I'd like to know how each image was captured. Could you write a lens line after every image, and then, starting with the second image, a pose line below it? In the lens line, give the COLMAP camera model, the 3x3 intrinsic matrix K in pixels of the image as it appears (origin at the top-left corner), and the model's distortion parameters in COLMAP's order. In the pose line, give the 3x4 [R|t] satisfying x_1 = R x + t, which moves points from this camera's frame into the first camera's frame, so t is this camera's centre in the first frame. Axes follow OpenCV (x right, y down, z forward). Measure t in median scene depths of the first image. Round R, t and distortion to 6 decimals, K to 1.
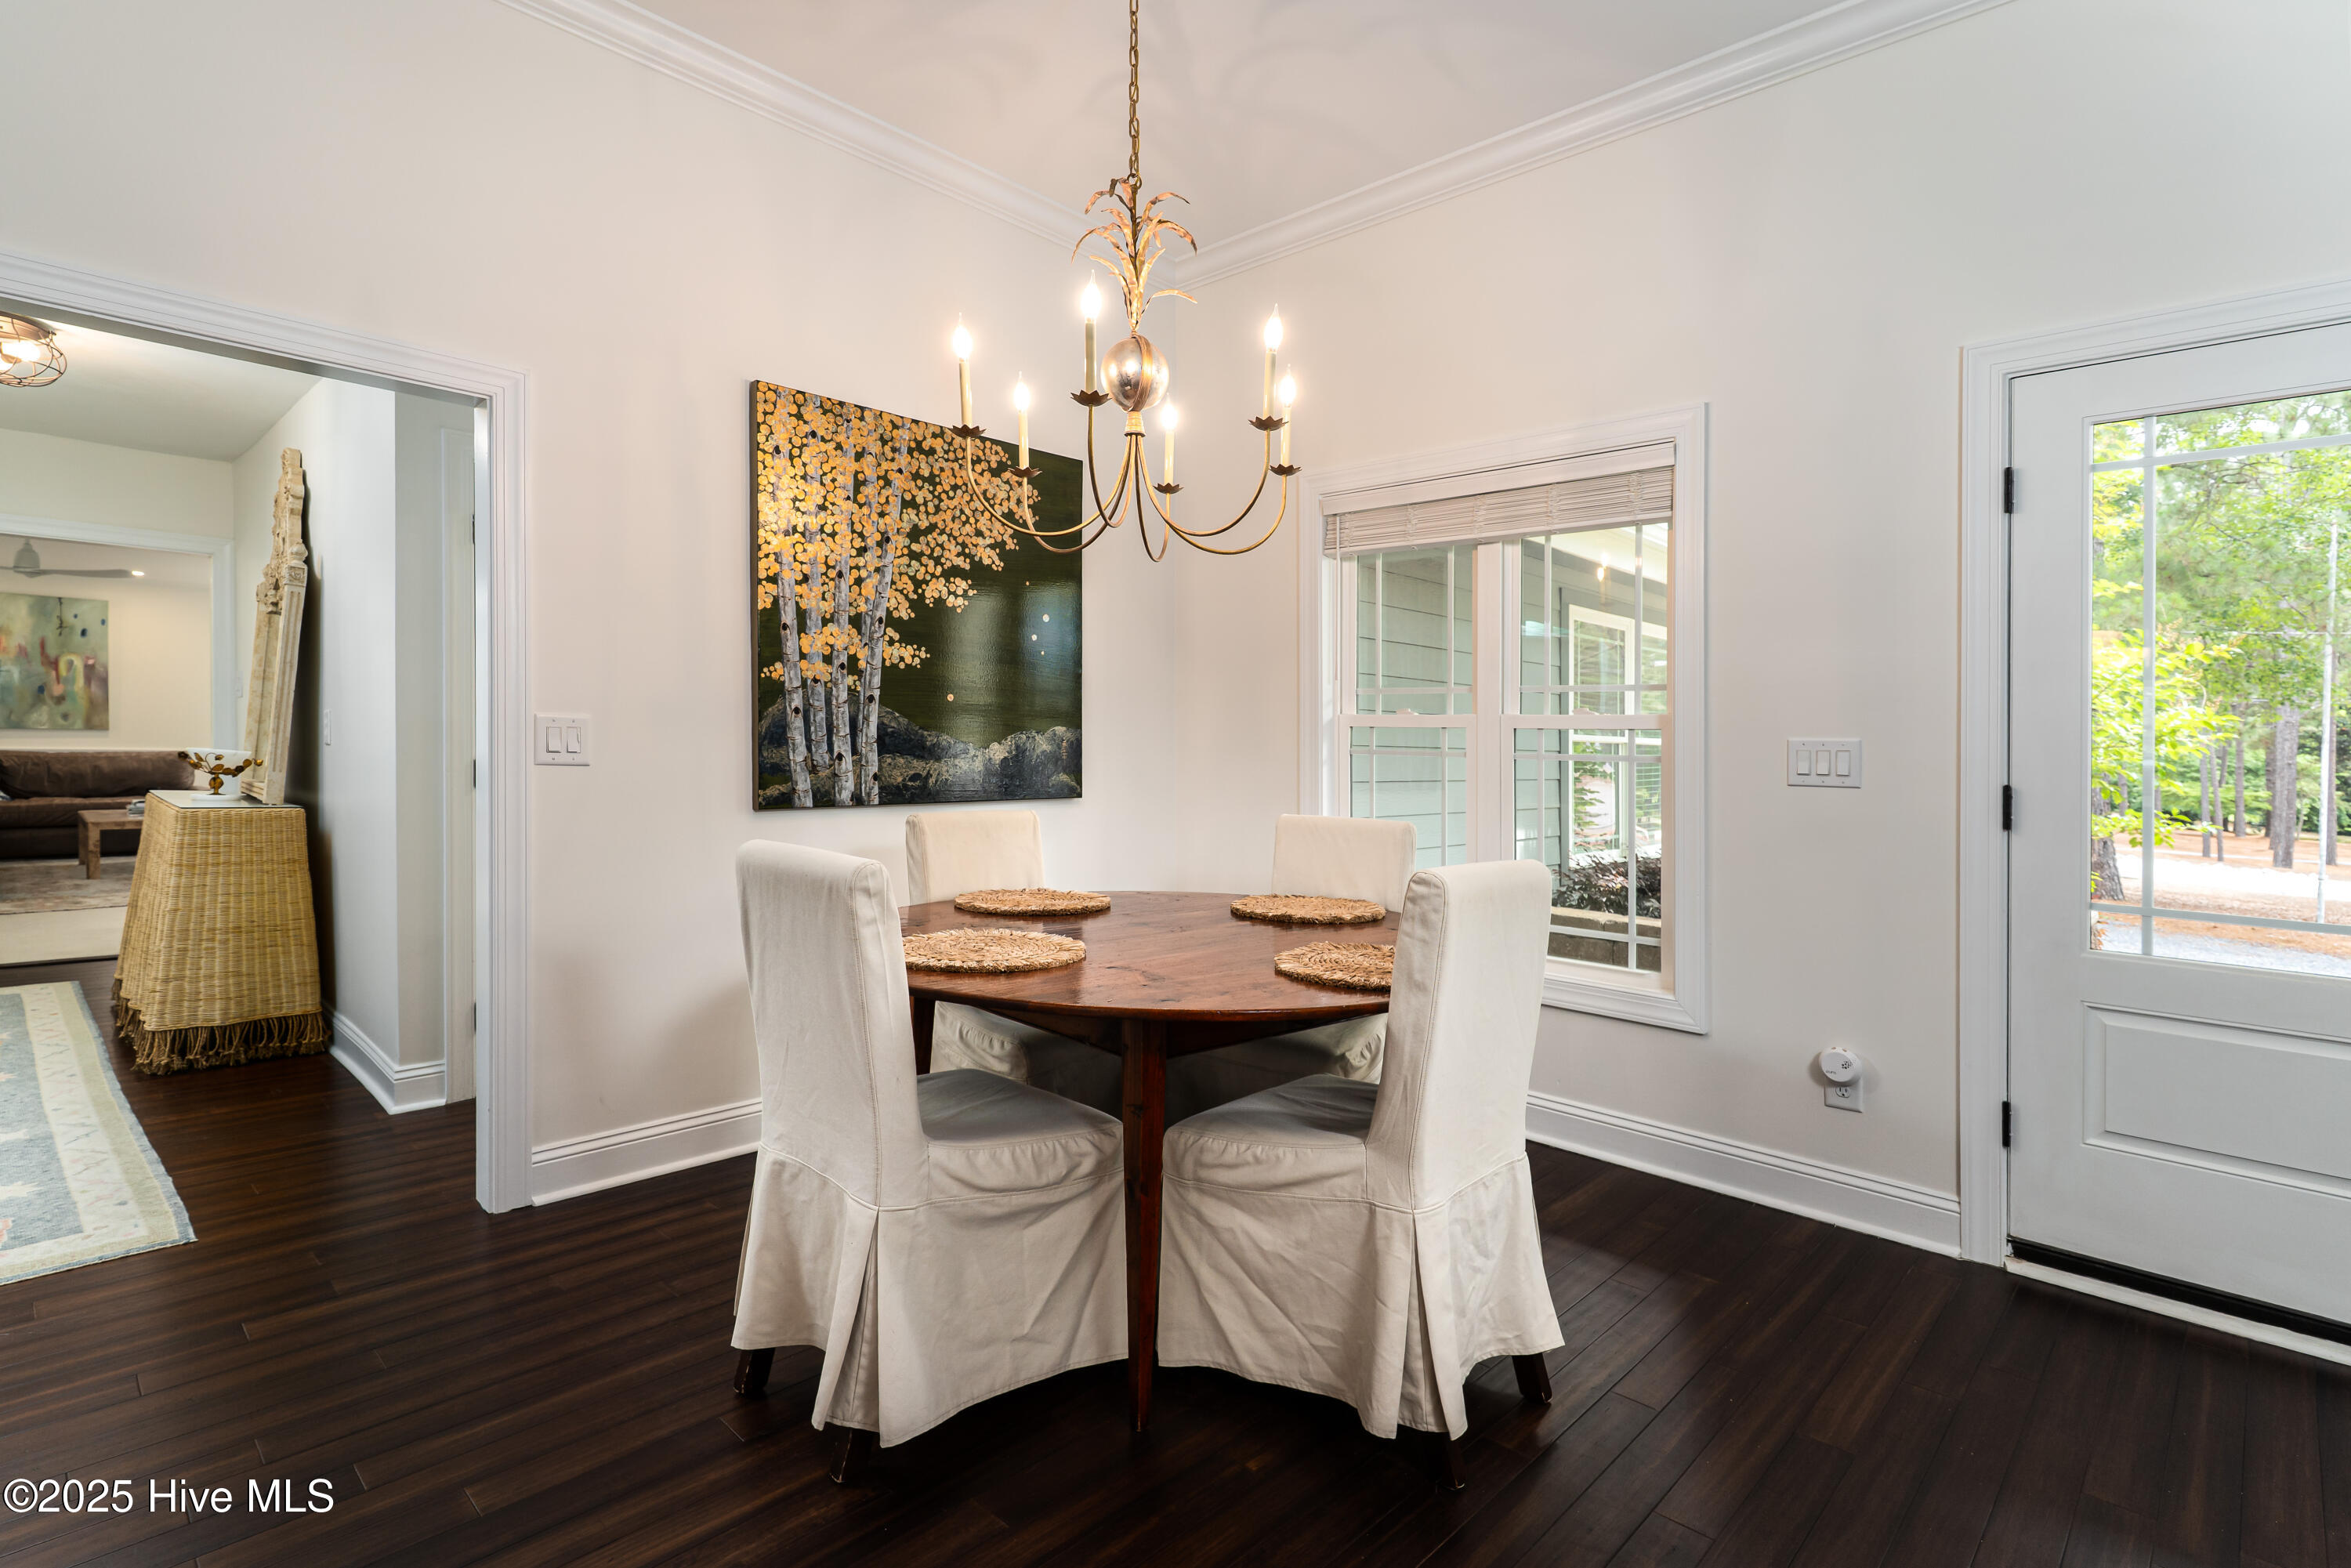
lens RADIAL K [[1145.1, 0, 1175.5], [0, 1145.1, 784.0], [0, 0, 1]] dist [0.011300, -0.000106]
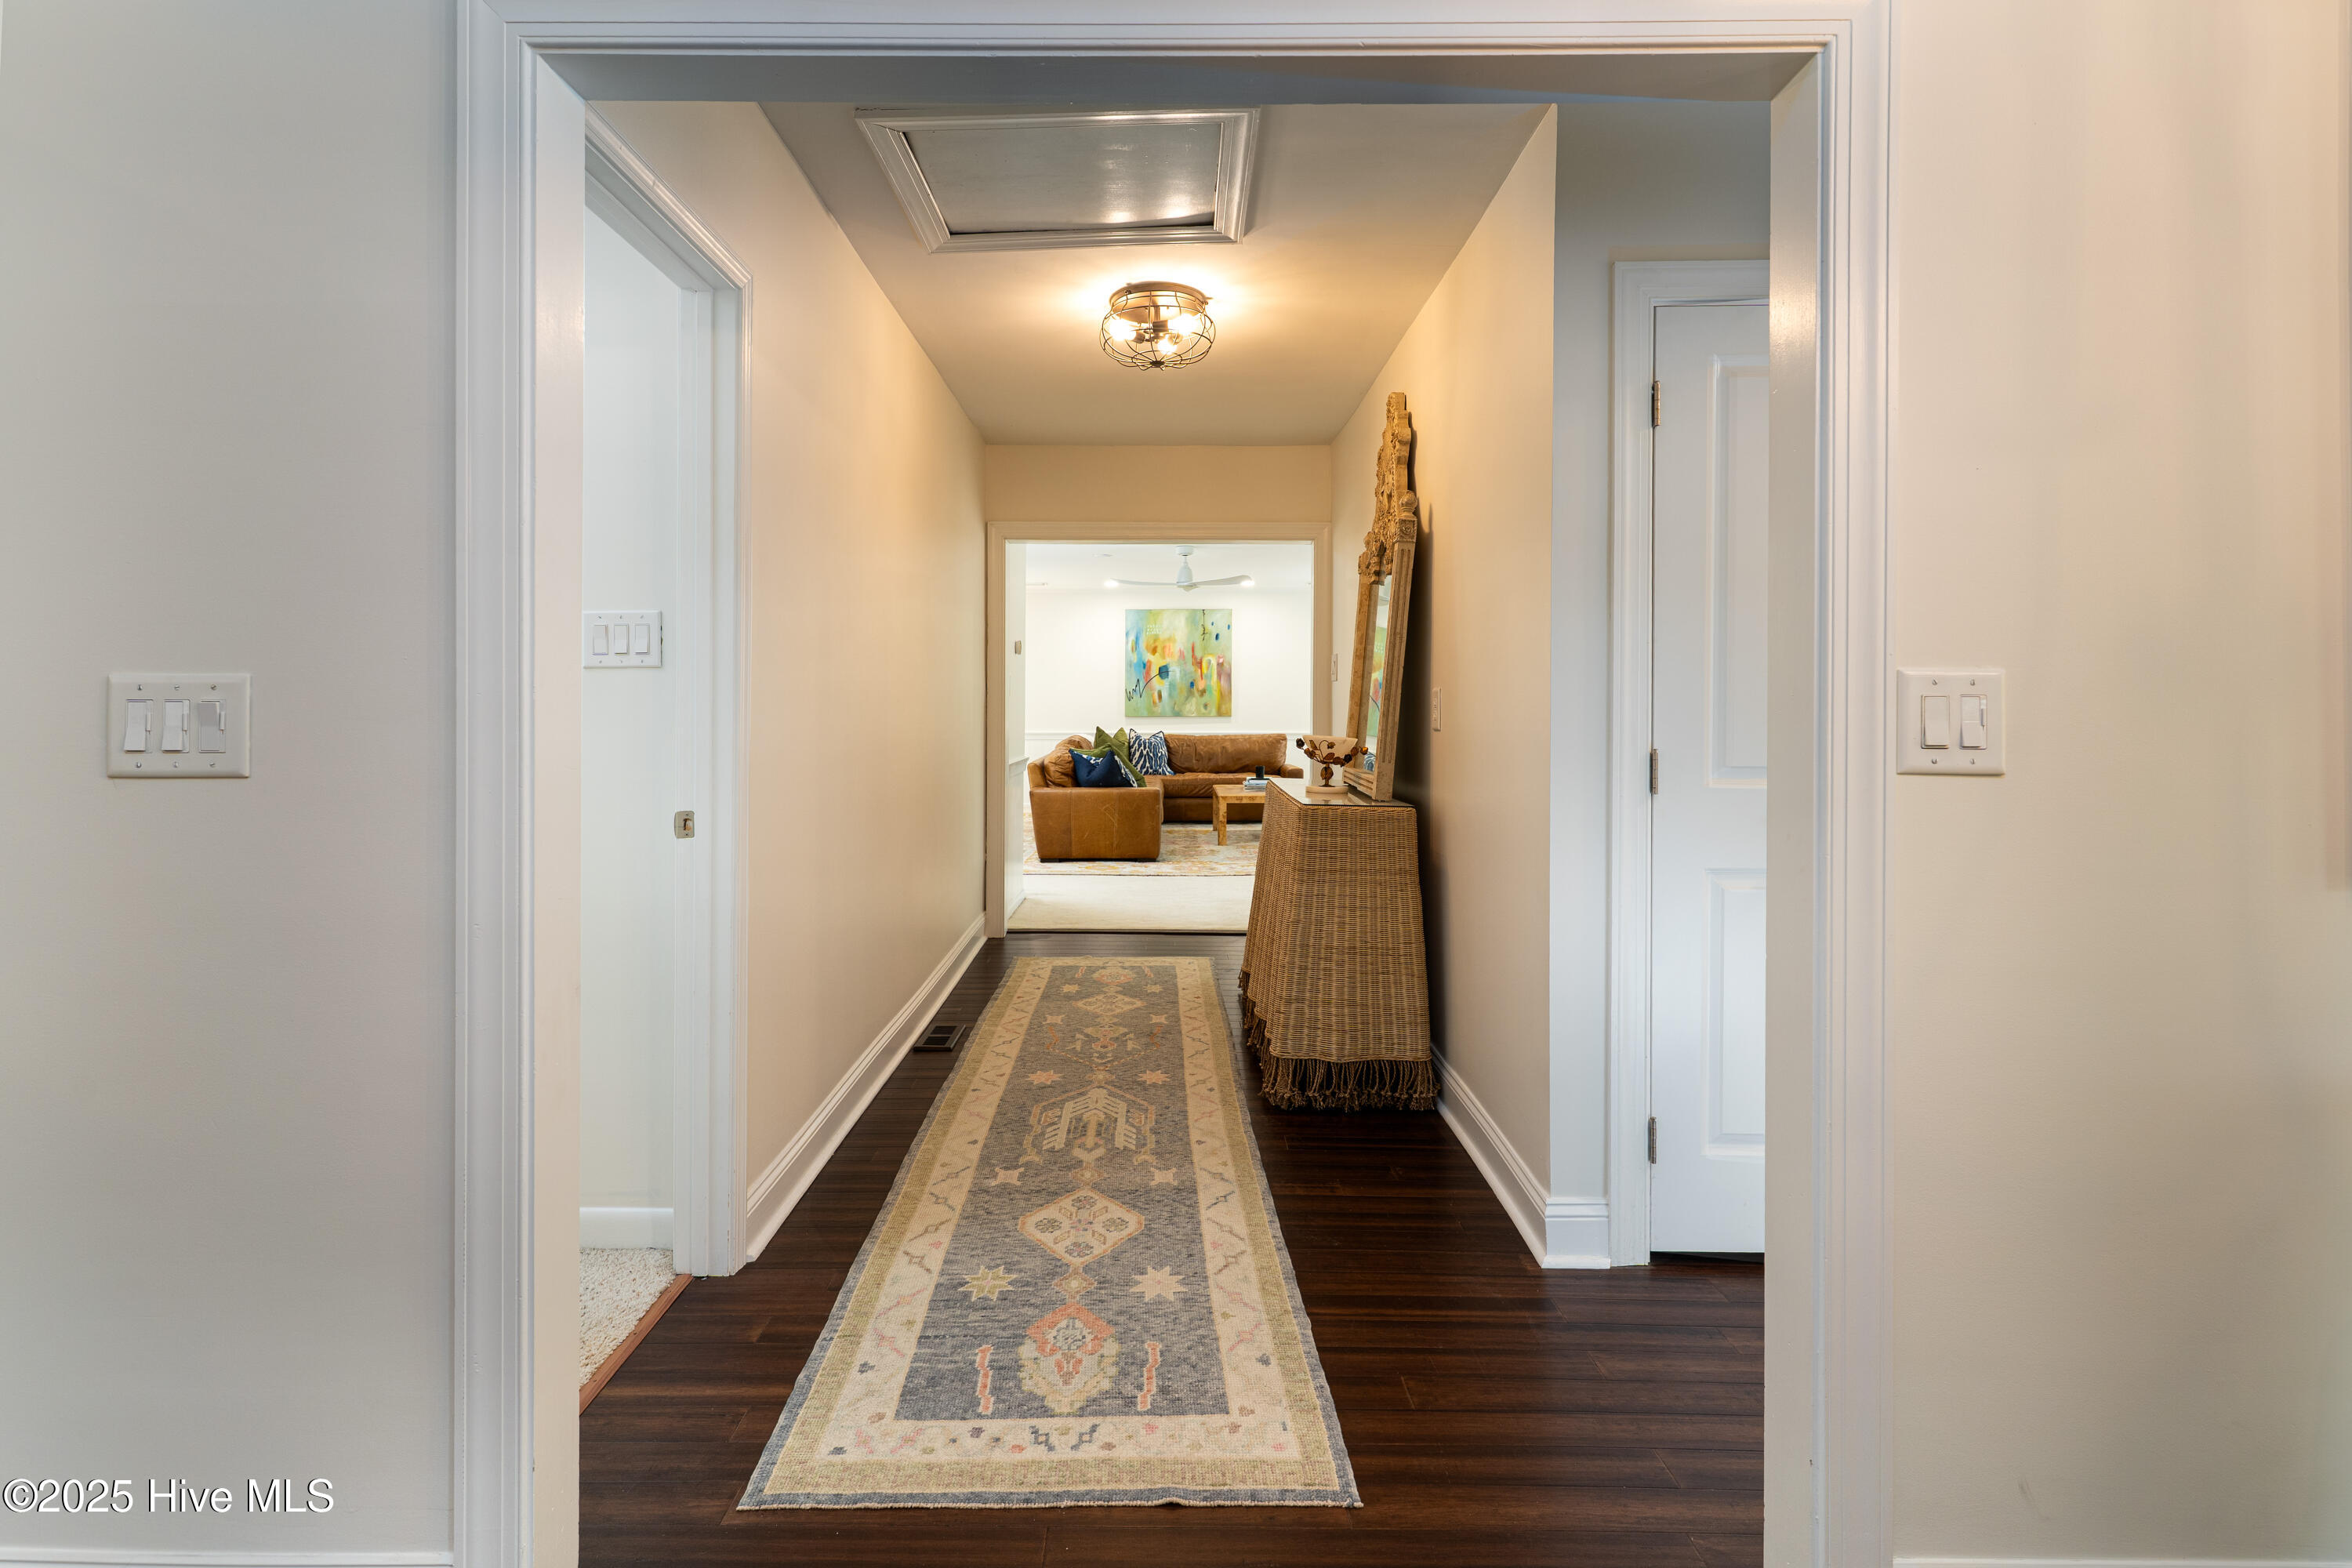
lens RADIAL K [[1155.9, 0, 1167.3], [0, 1155.9, 733.8], [0, 0, 1]] dist [-0.000058, -0.000220]
pose [[0.699547, -0.005856, -0.714563, -0.273075], [-0.010881, 0.999763, -0.018845, -0.013628], [0.714504, 0.020958, 0.699317, 0.278354]]
